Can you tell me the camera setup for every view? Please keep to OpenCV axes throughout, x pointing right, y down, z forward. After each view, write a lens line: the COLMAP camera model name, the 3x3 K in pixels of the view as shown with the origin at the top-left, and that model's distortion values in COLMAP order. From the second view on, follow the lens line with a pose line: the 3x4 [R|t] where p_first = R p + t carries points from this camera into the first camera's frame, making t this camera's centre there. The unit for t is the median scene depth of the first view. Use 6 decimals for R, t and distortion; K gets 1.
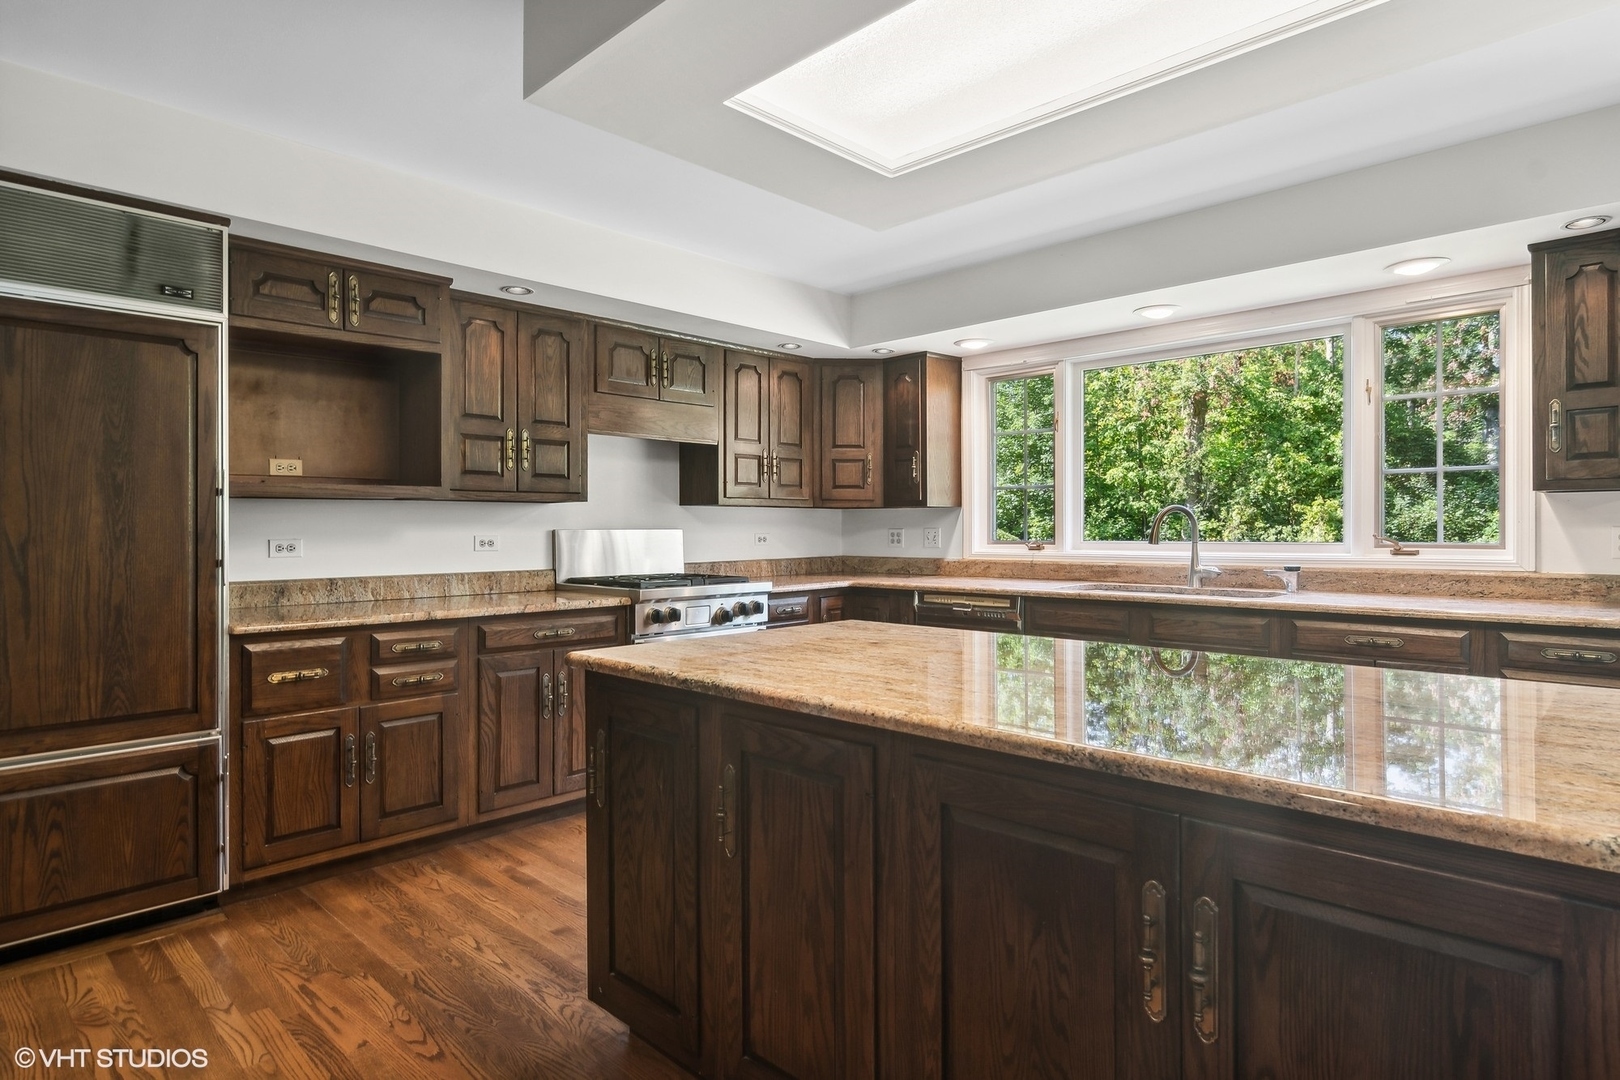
lens RADIAL K [[887.3, 0, 805.5], [0, 887.3, 530.5], [0, 0, 1]] dist [-0.001016, 0.002142]
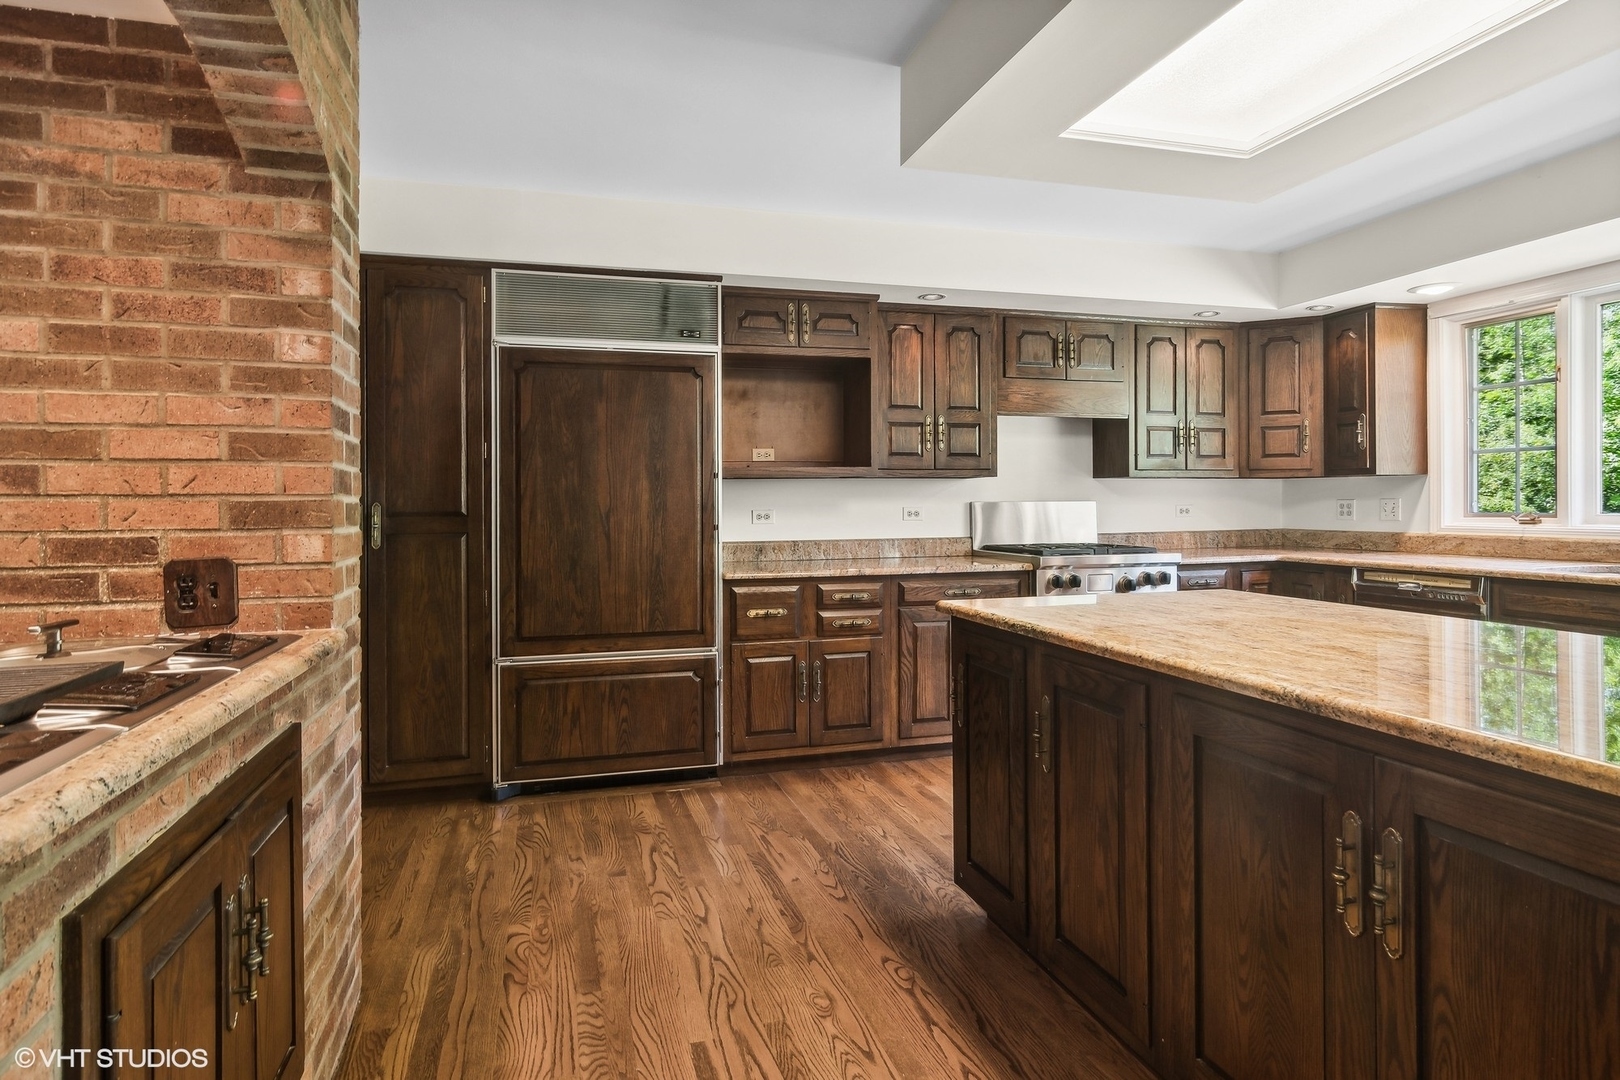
lens RADIAL K [[892.9, 0, 802.9], [0, 892.9, 505.1], [0, 0, 1]] dist [0.001576, 0.000714]
pose [[0.868465, -0.001480, -0.495748, 0.117821], [0.003000, 0.999993, 0.002270, -0.000198], [0.495741, -0.003459, 0.868463, -0.113346]]
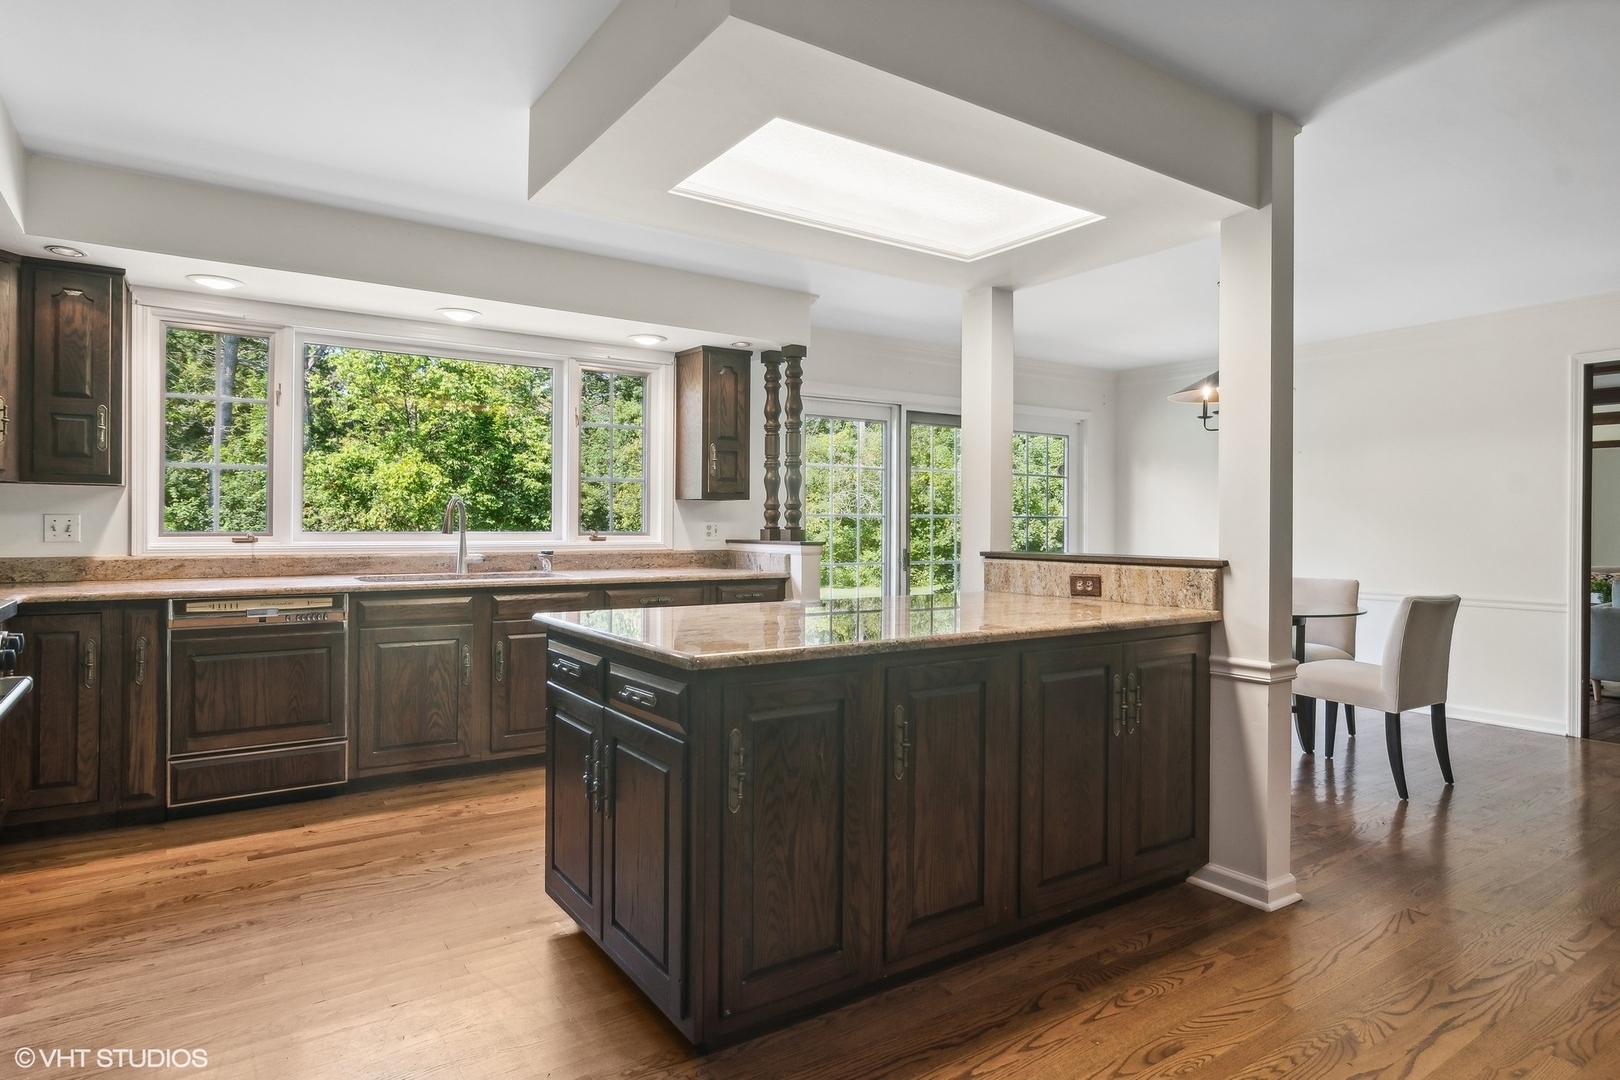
lens RADIAL K [[904.8, 0, 805.7], [0, 904.8, 527.7], [0, 0, 1]] dist [0.001063, 0.001989]
pose [[0.195399, 0.002665, 0.980720, -0.693619], [-0.006182, 0.999980, -0.001486, 0.008207], [-0.980704, -0.005773, 0.195412, 0.448672]]
